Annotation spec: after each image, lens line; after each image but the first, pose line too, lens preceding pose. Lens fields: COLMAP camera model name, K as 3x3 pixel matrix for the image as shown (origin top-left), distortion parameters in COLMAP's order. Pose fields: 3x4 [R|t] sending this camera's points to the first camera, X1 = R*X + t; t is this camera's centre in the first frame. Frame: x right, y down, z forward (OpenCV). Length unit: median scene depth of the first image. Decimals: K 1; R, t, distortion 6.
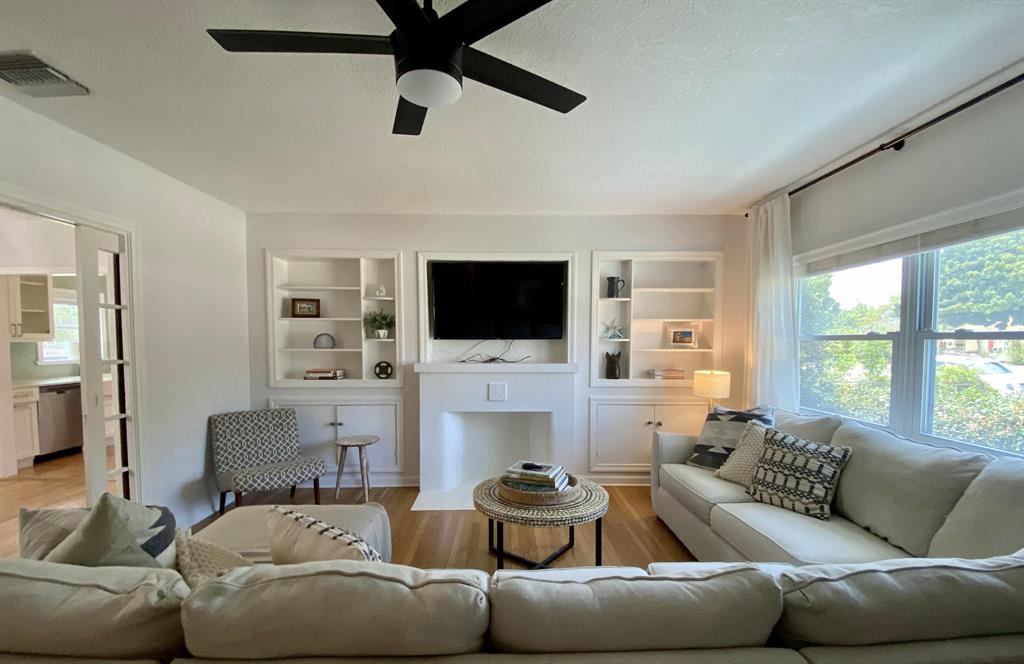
lens RADIAL K [[422.5, 0, 511.5], [0, 422.5, 361.4], [0, 0, 1]] dist [0.000283, -0.014650]
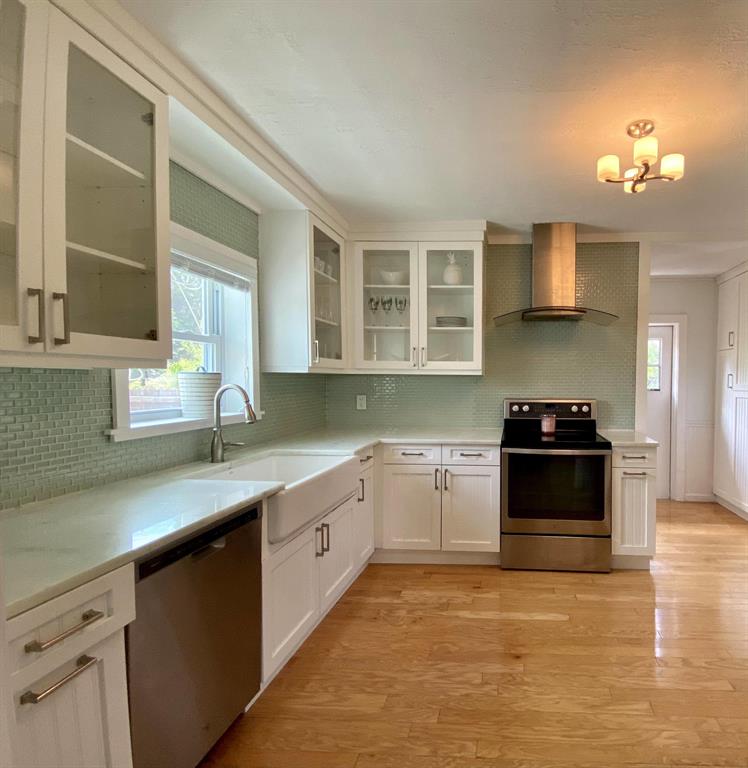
lens RADIAL K [[435.1, 0, 500.7], [0, 435.1, 390.8], [0, 0, 1]] dist [0.000634, -0.010668]
pose [[0.996247, 0.005336, -0.086395, -1.064162], [-0.007051, 0.999784, -0.019559, -0.033420], [0.086272, 0.020095, 0.996069, 0.893606]]
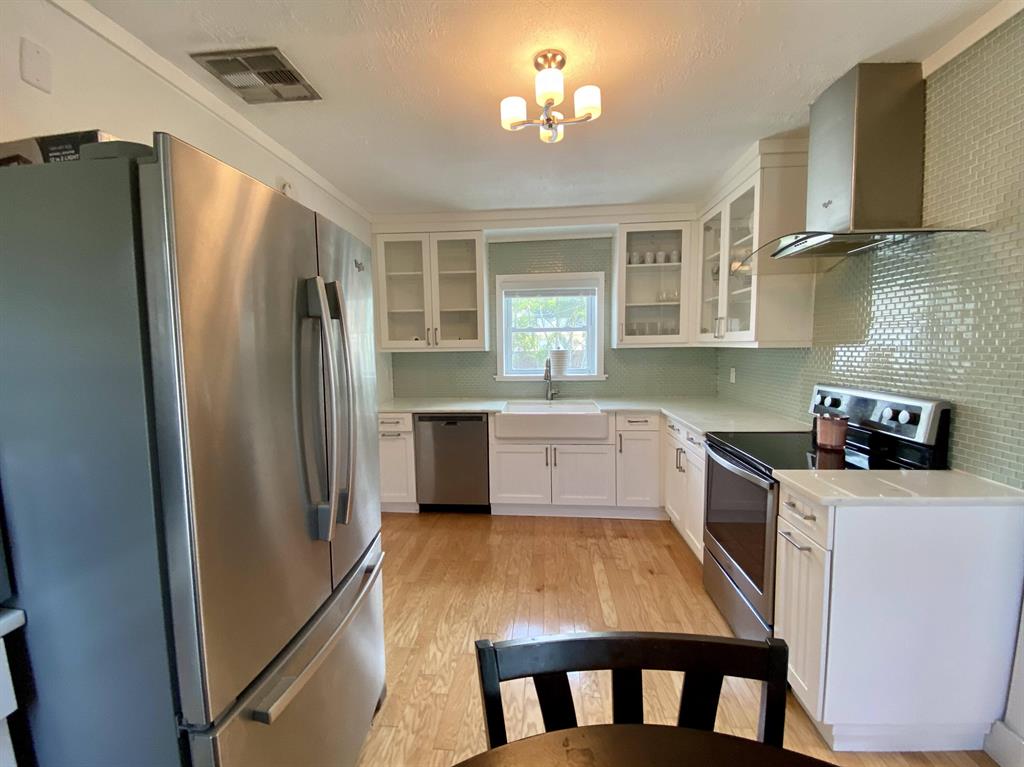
lens RADIAL K [[434.8, 0, 507.9], [0, 434.8, 380.4], [0, 0, 1]] dist [0.086716, -0.054697]
pose [[-0.139032, 0.081019, -0.986968, -0.459606], [-0.029141, 0.995881, 0.085855, -0.080186], [0.989859, 0.040698, -0.136098, 1.469391]]
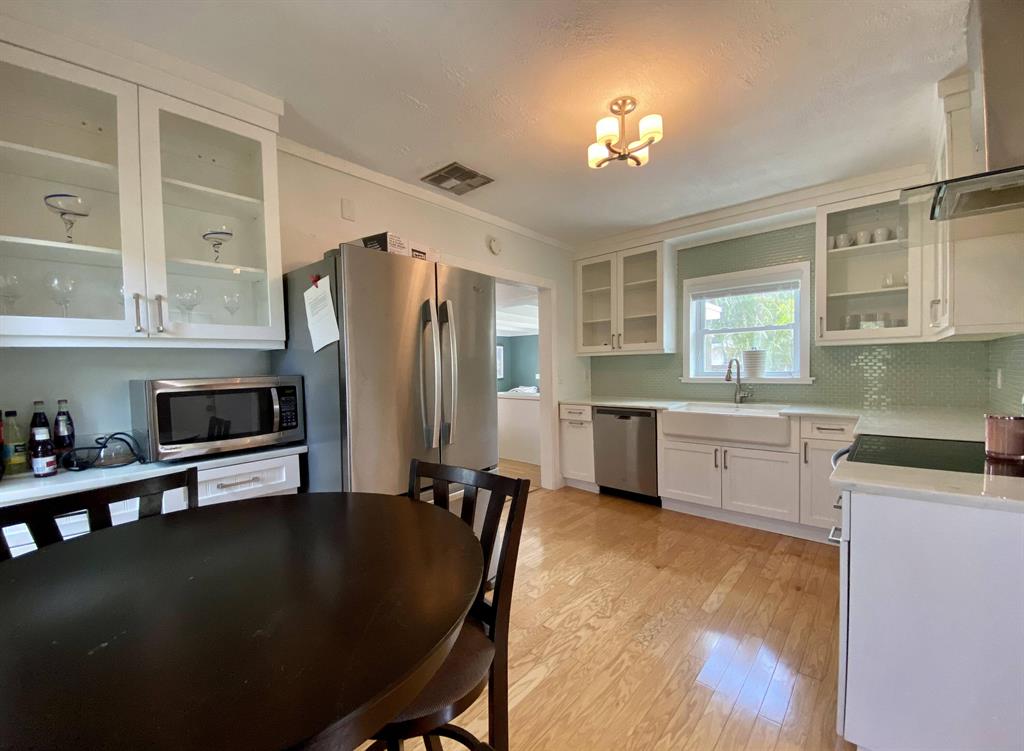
lens RADIAL K [[422.5, 0, 513.2], [0, 422.5, 380.2], [0, 0, 1]] dist [0.033120, -0.000258]
pose [[-0.694892, 0.036425, -0.718191, -0.446895], [-0.013400, 0.997887, 0.063575, -0.054904], [0.718989, 0.053801, -0.692936, 1.727995]]
